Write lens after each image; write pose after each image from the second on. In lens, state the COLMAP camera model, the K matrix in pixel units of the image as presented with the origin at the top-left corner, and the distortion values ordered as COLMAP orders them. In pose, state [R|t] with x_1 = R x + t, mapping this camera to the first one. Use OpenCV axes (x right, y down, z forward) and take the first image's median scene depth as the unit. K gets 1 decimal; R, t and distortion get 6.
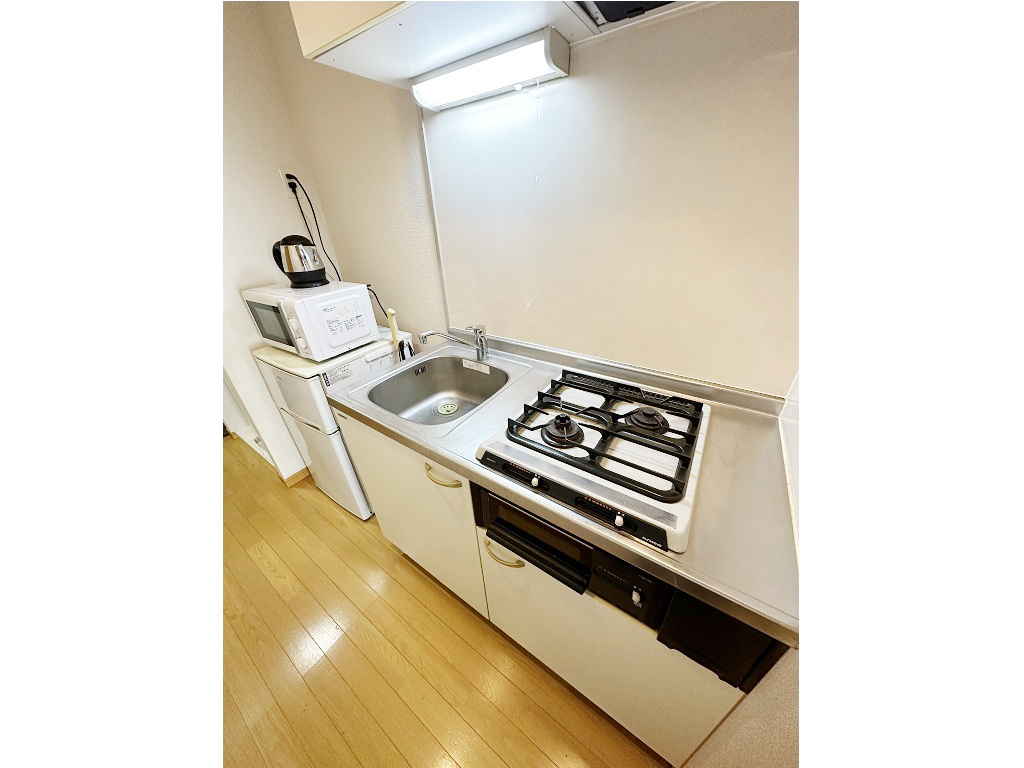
lens RADIAL K [[307.7, 0, 511.6], [0, 307.7, 382.4], [0, 0, 1]] dist [0.001347, 0.000047]
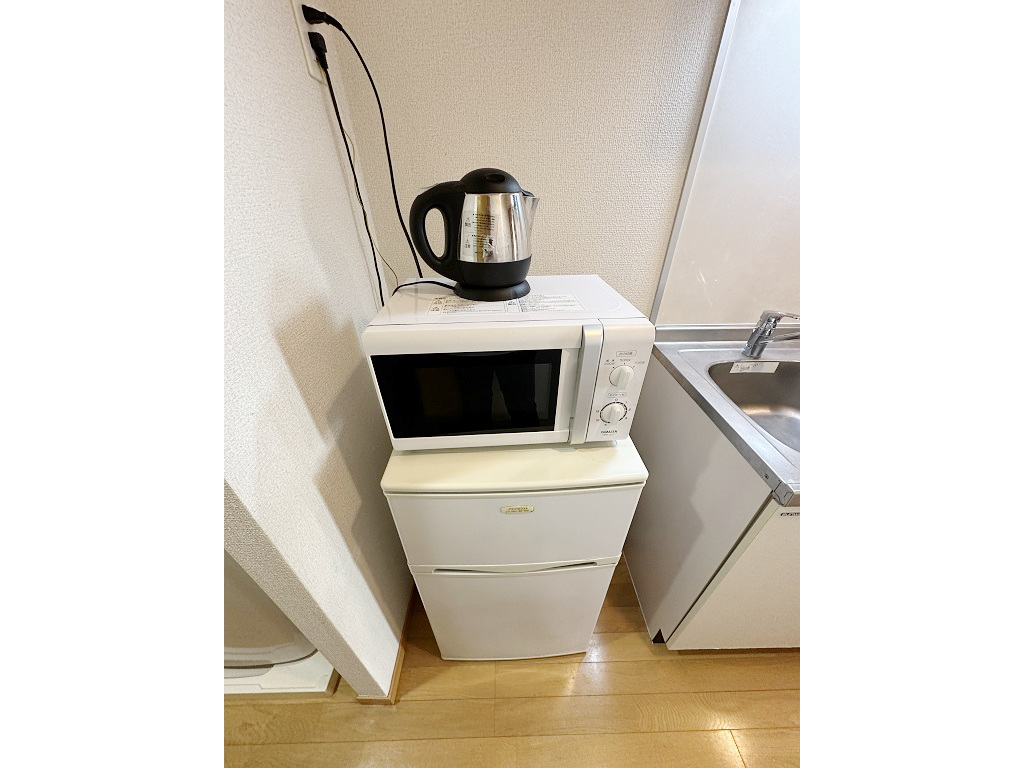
lens RADIAL K [[307.7, 0, 513.5], [0, 307.7, 383.1], [0, 0, 1]] dist [0.001347, 0.000047]
pose [[0.815531, -0.282190, 0.505250, -1.007207], [0.256285, 0.958887, 0.121880, -0.264478], [-0.518871, 0.030091, 0.854323, 0.677532]]
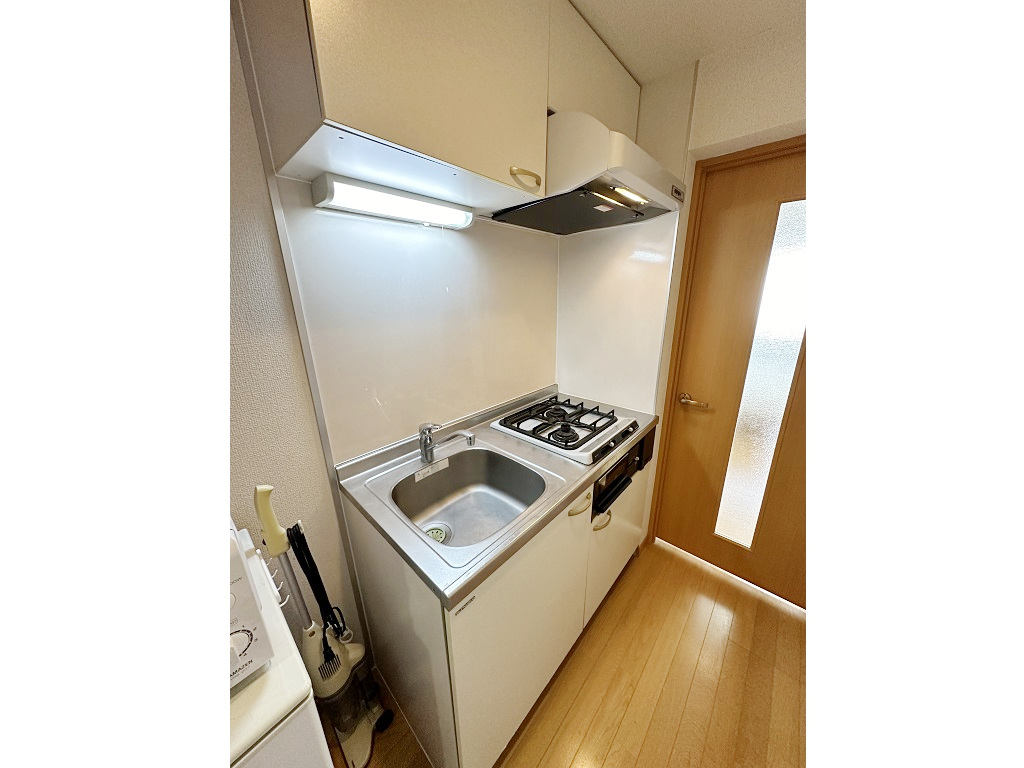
lens RADIAL K [[307.7, 0, 509.9], [0, 307.7, 383.2], [0, 0, 1]] dist [0.001347, 0.000047]
pose [[0.157397, -0.246483, 0.956280, -0.894807], [0.488294, 0.861117, 0.141585, -0.292306], [-0.858368, 0.444661, 0.255894, 0.474271]]
